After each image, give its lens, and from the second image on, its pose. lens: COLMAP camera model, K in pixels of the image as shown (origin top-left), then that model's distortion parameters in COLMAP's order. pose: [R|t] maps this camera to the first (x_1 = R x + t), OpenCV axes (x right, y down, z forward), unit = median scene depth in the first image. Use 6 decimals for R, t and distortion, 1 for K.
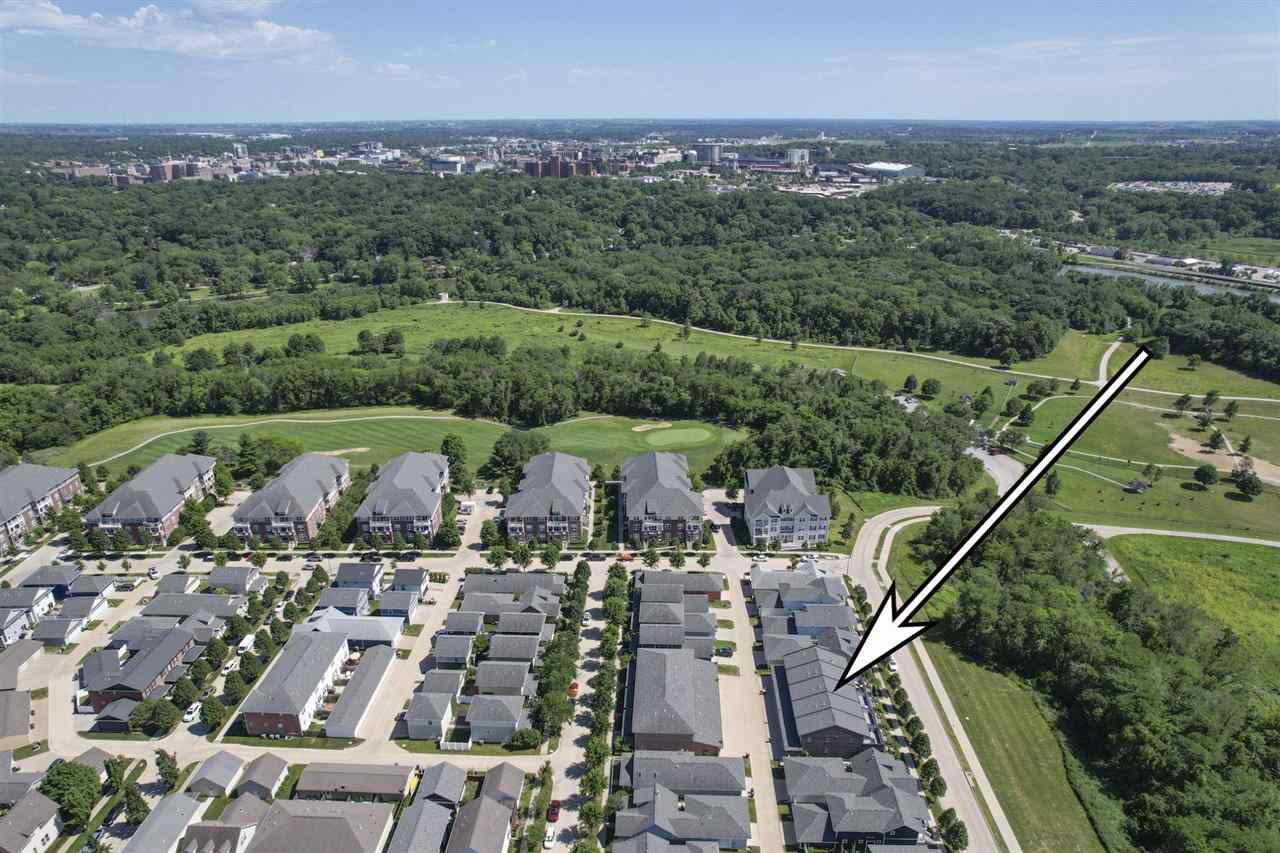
lens RADIAL K [[823.2, 0, 636.3], [0, 823.2, 425.4], [0, 0, 1]] dist [-0.069819, 0.067644]
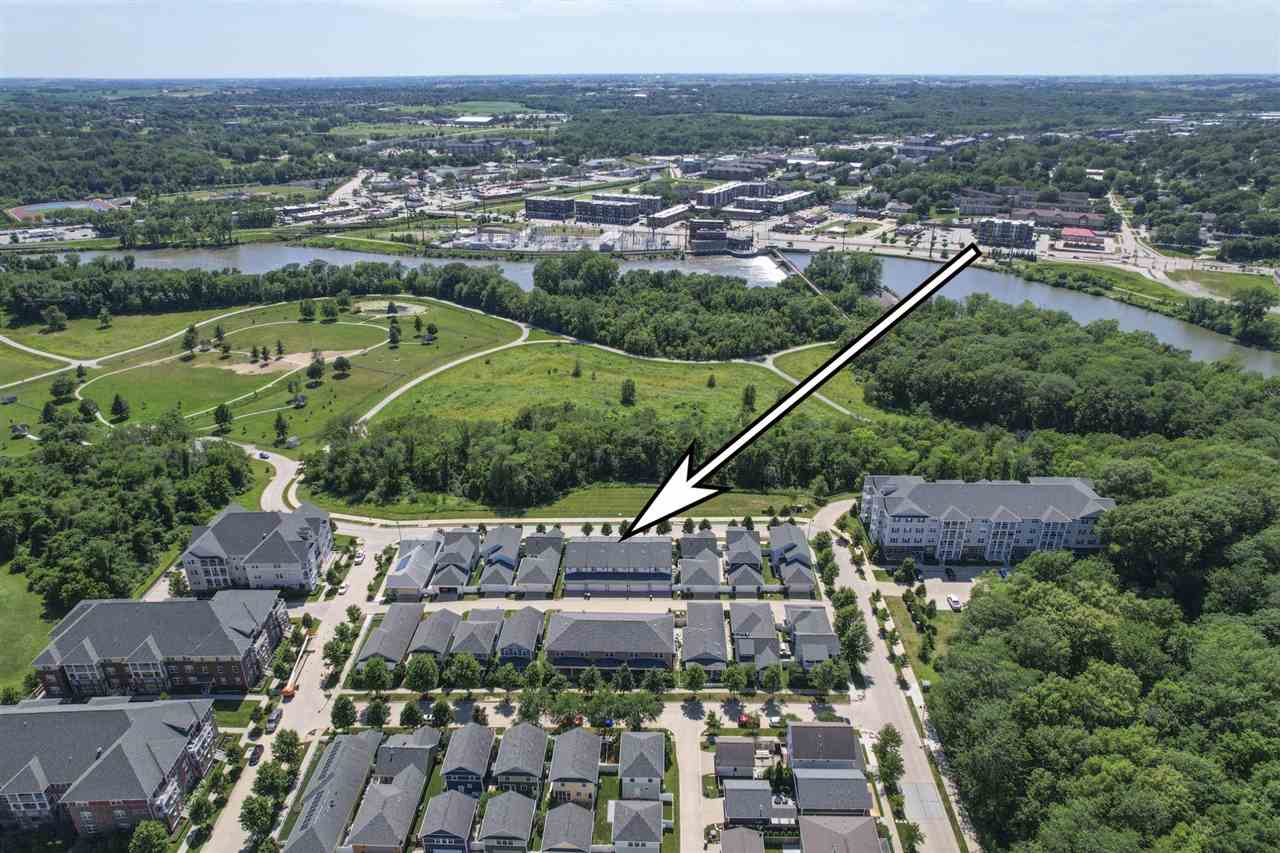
lens RADIAL K [[823.2, 0, 644.3], [0, 823.2, 428.2], [0, 0, 1]] dist [-0.069819, 0.067644]
pose [[-0.010699, -0.401586, 0.915759, -0.580486], [0.360389, 0.852715, 0.378150, -0.195477], [-0.932741, 0.334075, 0.135604, 0.530334]]
